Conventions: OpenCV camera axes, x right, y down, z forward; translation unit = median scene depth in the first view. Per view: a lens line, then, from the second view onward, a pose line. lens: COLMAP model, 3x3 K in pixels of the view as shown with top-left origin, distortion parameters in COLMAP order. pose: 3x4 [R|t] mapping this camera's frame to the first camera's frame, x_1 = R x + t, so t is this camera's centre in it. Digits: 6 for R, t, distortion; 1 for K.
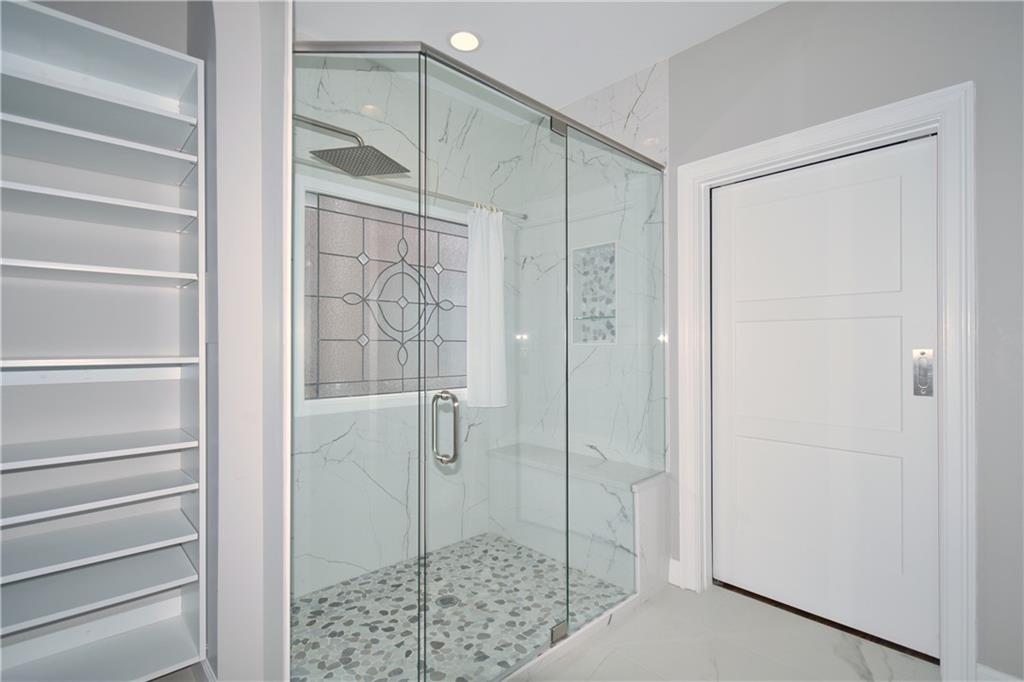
lens RADIAL K [[486.5, 0, 516.7], [0, 486.5, 343.0], [0, 0, 1]] dist [0.000485, -0.000439]
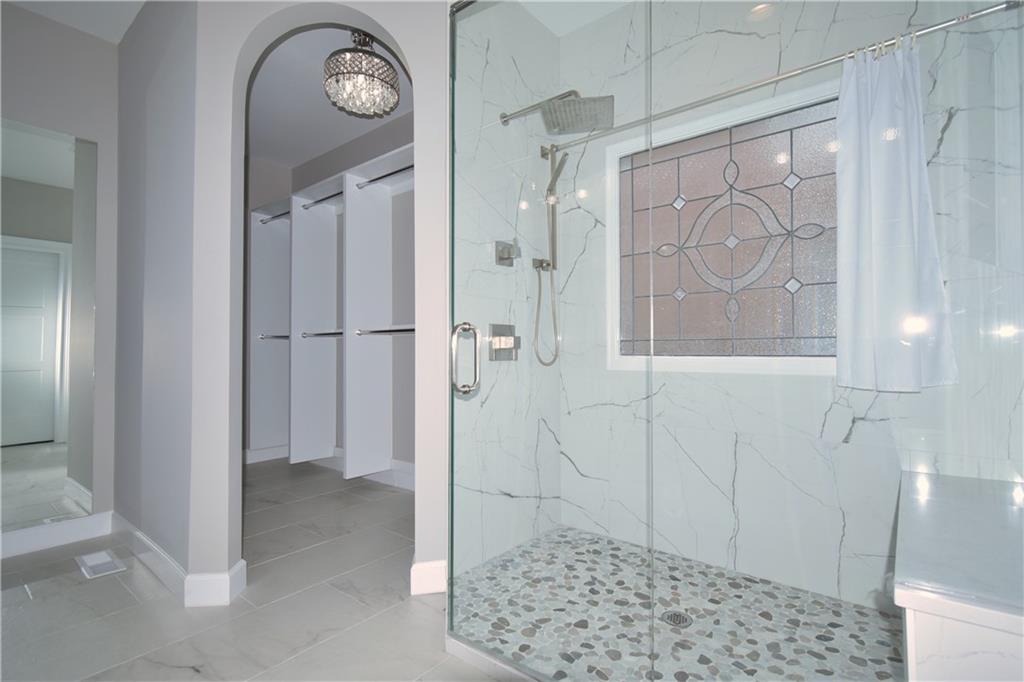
lens RADIAL K [[486.5, 0, 516.7], [0, 486.5, 343.0], [0, 0, 1]] dist [0.000485, -0.000439]
pose [[0.128470, -0.011814, -0.991643, 0.563657], [0.008611, 0.999905, -0.010797, 0.096548], [0.991676, -0.007152, 0.128560, 0.622832]]
